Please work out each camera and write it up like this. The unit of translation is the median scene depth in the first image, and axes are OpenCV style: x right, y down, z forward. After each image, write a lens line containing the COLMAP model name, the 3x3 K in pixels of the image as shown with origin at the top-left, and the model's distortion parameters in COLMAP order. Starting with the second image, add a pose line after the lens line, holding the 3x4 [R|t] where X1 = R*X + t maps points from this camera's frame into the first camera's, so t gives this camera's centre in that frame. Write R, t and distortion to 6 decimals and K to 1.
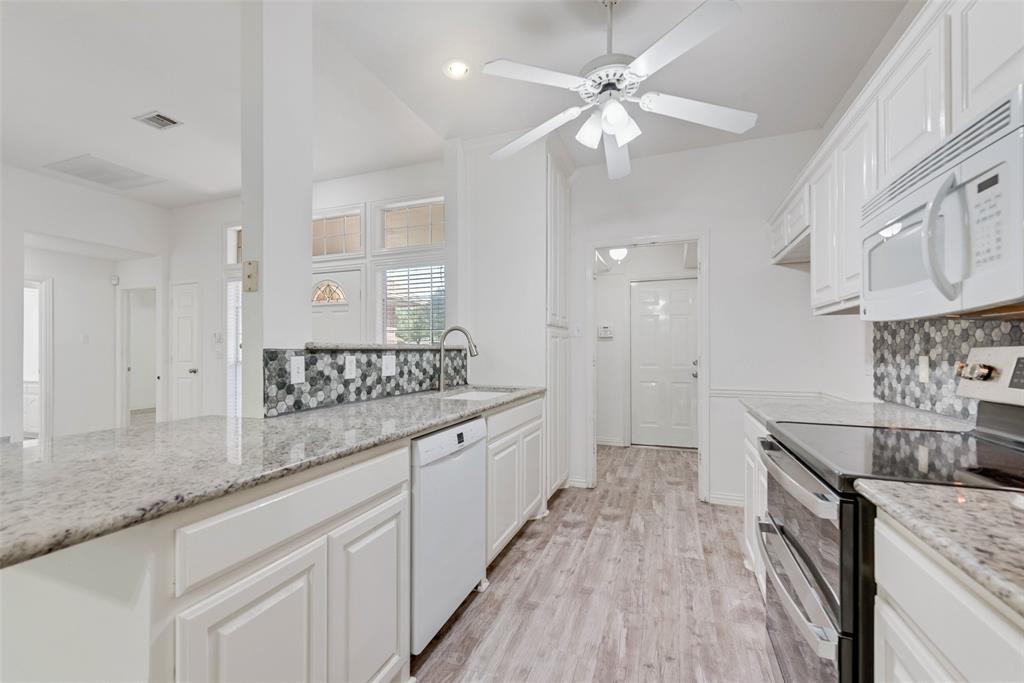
lens RADIAL K [[423.0, 0, 510.6], [0, 423.0, 348.4], [0, 0, 1]] dist [0.021507, -0.007708]
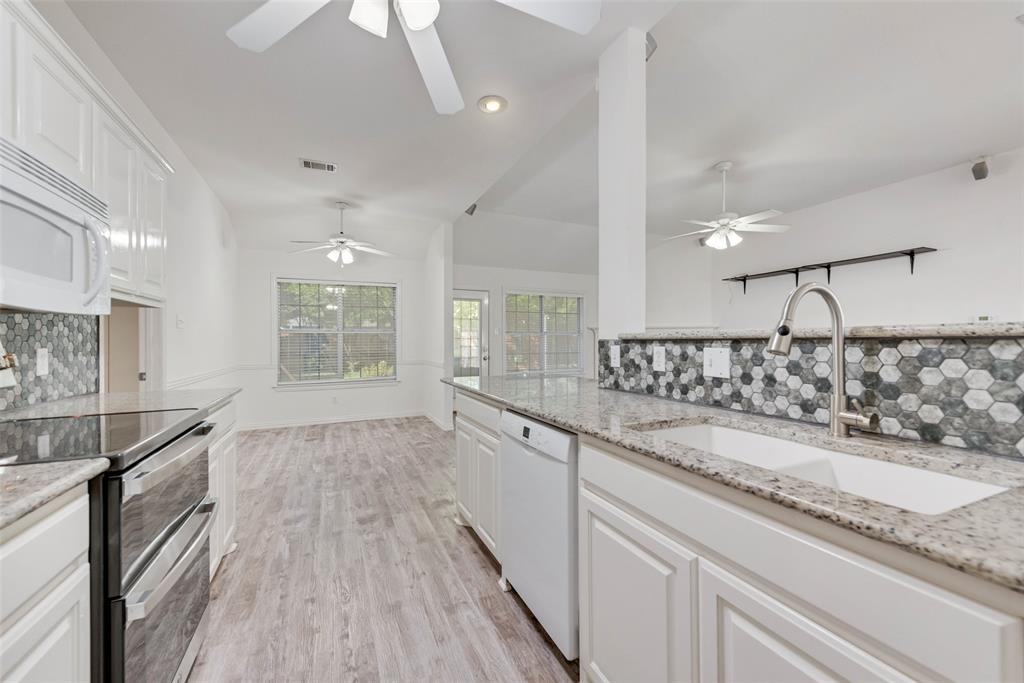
lens RADIAL K [[405.7, 0, 512.0], [0, 405.7, 341.5], [0, 0, 1]] dist [0.020693, -0.006179]
pose [[-0.706649, 0.003100, -0.707557, 0.481572], [0.006407, 0.999977, -0.002018, 0.006820], [0.707535, -0.005959, -0.706653, 1.414796]]
